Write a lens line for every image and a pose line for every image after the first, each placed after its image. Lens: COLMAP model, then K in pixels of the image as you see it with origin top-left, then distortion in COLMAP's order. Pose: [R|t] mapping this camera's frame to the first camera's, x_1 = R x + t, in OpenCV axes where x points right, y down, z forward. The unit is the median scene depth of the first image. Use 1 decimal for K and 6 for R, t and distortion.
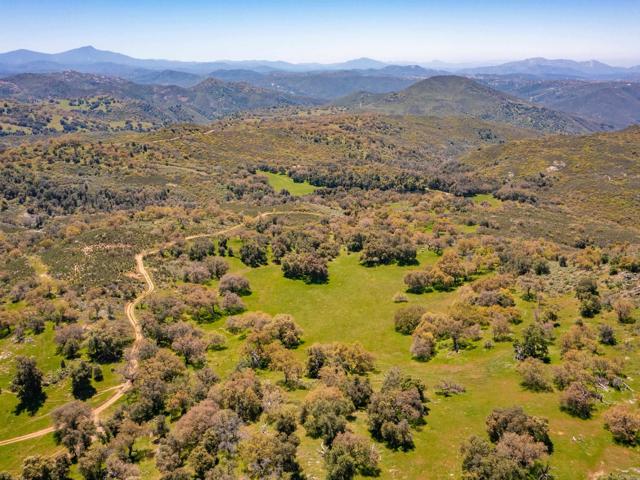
lens RADIAL K [[576.7, 0, 320.0], [0, 576.7, 240.0], [0, 0, 1]] dist [-0.000863, 0.002185]
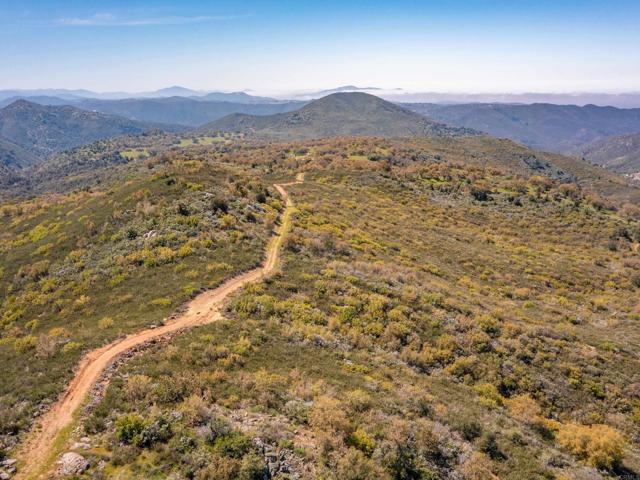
lens RADIAL K [[582.7, 0, 329.4], [0, 582.7, 240.3], [0, 0, 1]] dist [-0.002693, 0.006760]
pose [[0.946742, -0.079409, 0.312048, -0.372885], [0.094854, 0.994890, -0.034605, -0.221061], [-0.307706, 0.062361, 0.949436, 1.044478]]
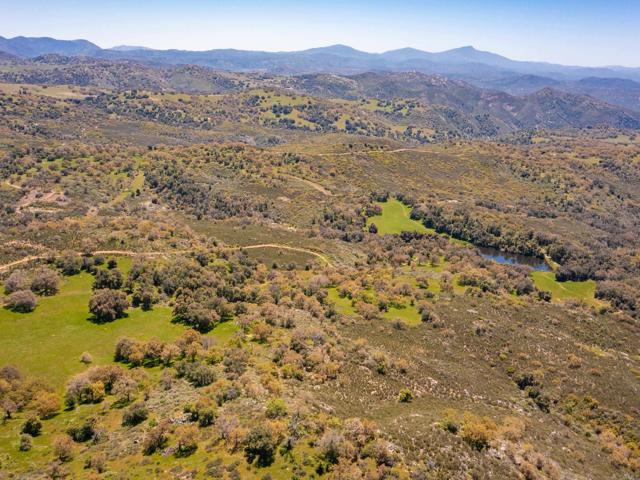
lens RADIAL K [[581.2, 0, 303.0], [0, 581.2, 238.3], [0, 0, 1]] dist [-0.010014, 0.024536]
pose [[0.804486, 0.210973, -0.555241, 0.375183], [-0.214269, 0.974931, 0.059987, -0.095347], [0.553977, 0.070712, 0.829523, 0.139852]]
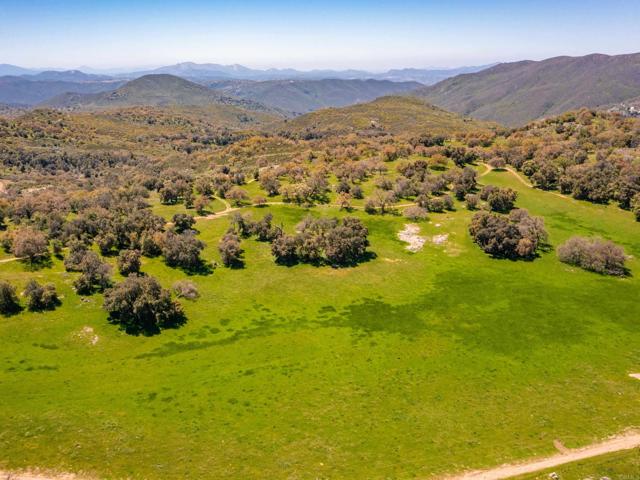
lens RADIAL K [[574.9, 0, 289.8], [0, 574.9, 240.6], [0, 0, 1]] dist [0.001924, 0.008580]
pose [[0.866714, -0.154493, 0.474276, -0.535418], [0.158016, 0.986895, 0.032711, 0.095033], [-0.473114, 0.046592, 0.879768, -0.149621]]
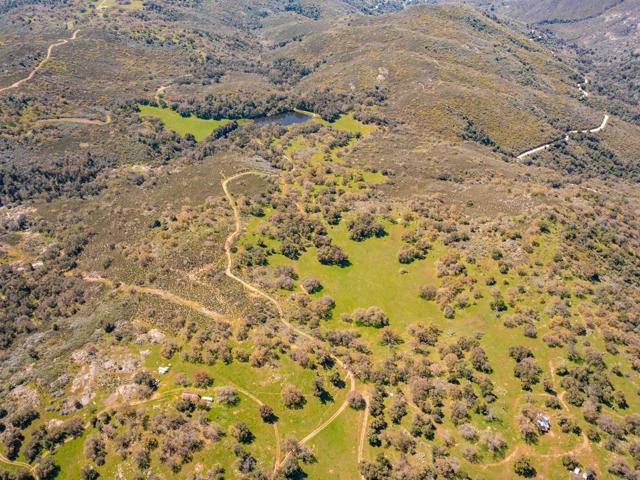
lens RADIAL K [[576.7, 0, 320.0], [0, 576.7, 240.0], [0, 0, 1]] dist [-0.000863, 0.002185]
pose [[0.905624, -0.222729, 0.360884, -0.285559], [0.098987, 0.938491, 0.330811, -0.241120], [-0.412368, -0.263867, 0.871967, -0.174580]]
